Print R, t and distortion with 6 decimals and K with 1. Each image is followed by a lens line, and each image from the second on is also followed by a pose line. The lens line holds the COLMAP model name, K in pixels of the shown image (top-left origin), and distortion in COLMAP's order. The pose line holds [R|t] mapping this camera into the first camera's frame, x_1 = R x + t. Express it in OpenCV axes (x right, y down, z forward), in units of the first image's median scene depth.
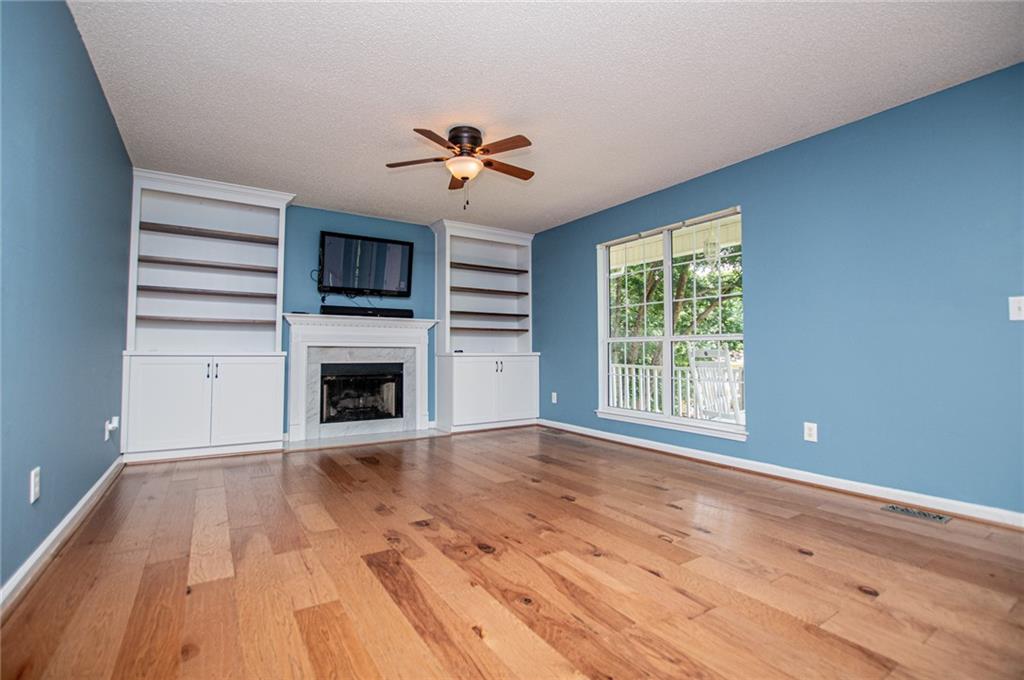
lens RADIAL K [[451.5, 0, 512.0], [0, 451.5, 340.0], [0, 0, 1]] dist [-0.020311, -0.000456]
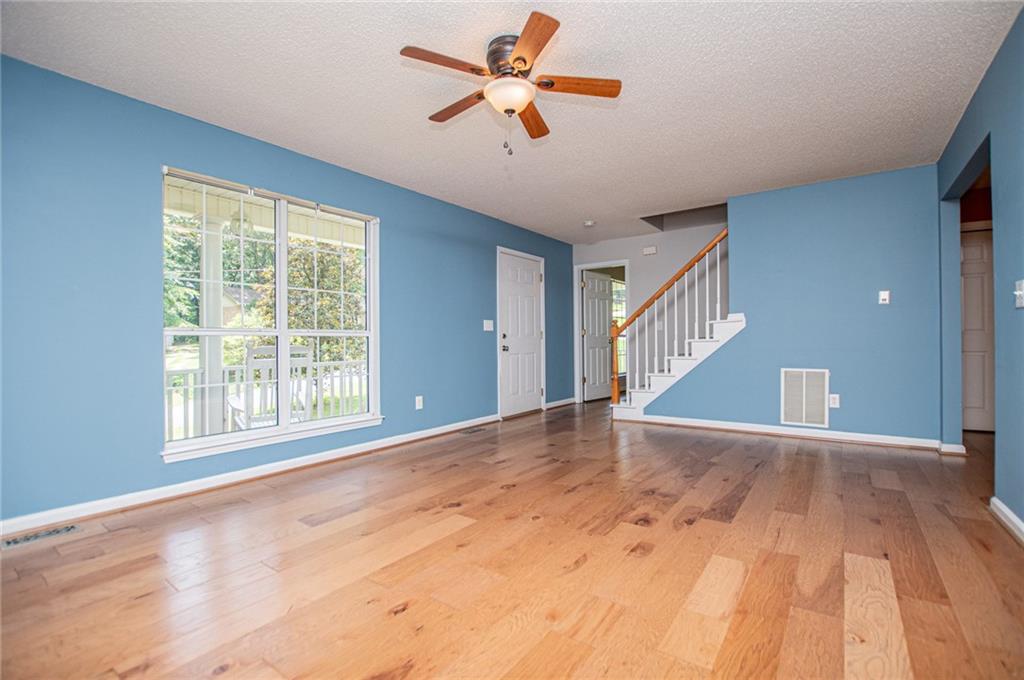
lens RADIAL K [[451.5, 0, 512.0], [0, 451.5, 340.0], [0, 0, 1]] dist [-0.020311, -0.000456]
pose [[-0.338970, 0.003599, 0.940790, -1.329471], [-0.015791, 0.999830, -0.009515, 0.028020], [-0.940665, -0.018082, -0.338855, 2.074408]]
